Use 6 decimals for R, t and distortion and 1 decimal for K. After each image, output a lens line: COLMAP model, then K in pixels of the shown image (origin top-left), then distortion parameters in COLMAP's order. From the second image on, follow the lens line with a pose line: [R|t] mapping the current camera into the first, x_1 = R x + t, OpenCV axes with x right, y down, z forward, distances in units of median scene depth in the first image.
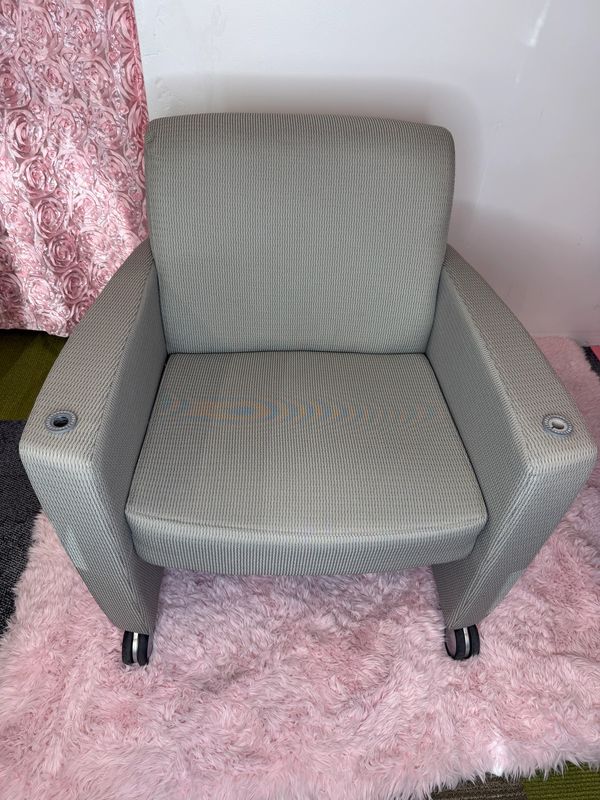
lens RADIAL K [[590.8, 0, 304.4], [0, 590.8, 403.5], [0, 0, 1]] dist [-0.020572, 0.000318]
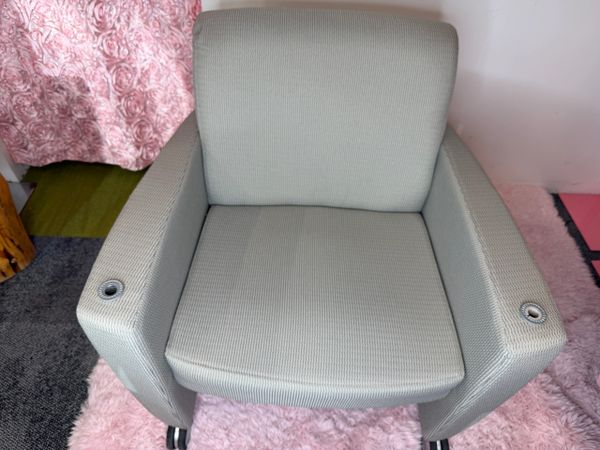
lens RADIAL K [[443.1, 0, 298.2], [0, 443.1, 225.9], [0, 0, 1]] dist [-0.020572, 0.000318]
pose [[0.997126, 0.048759, -0.057987, 0.009744], [-0.043984, 0.995748, 0.080944, -0.128100], [0.061688, -0.078160, 0.995030, 0.090756]]
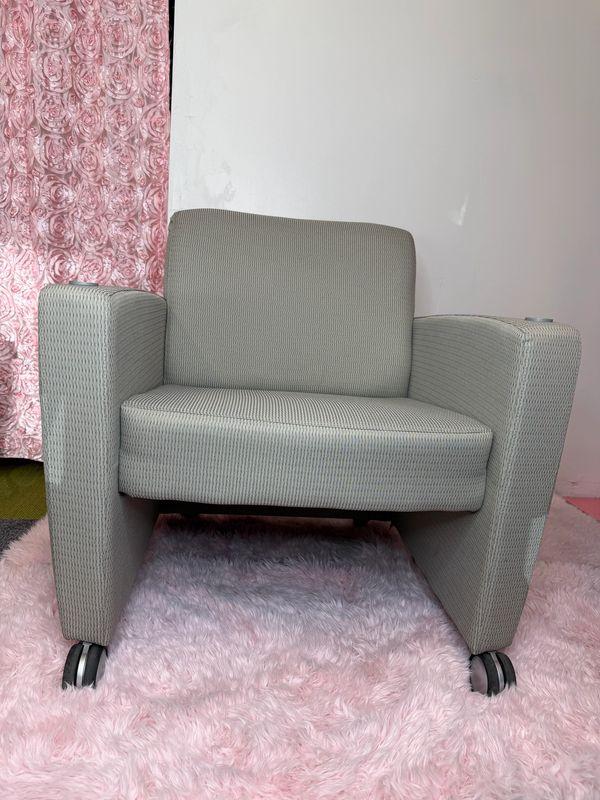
lens RADIAL K [[590.8, 0, 299.8], [0, 590.8, 397.8], [0, 0, 1]] dist [-0.020572, 0.000318]
pose [[0.998178, 0.024281, 0.055239, -0.049432], [0.010911, 0.827738, -0.561009, 0.534236], [-0.059346, 0.560589, 0.825965, 0.133112]]
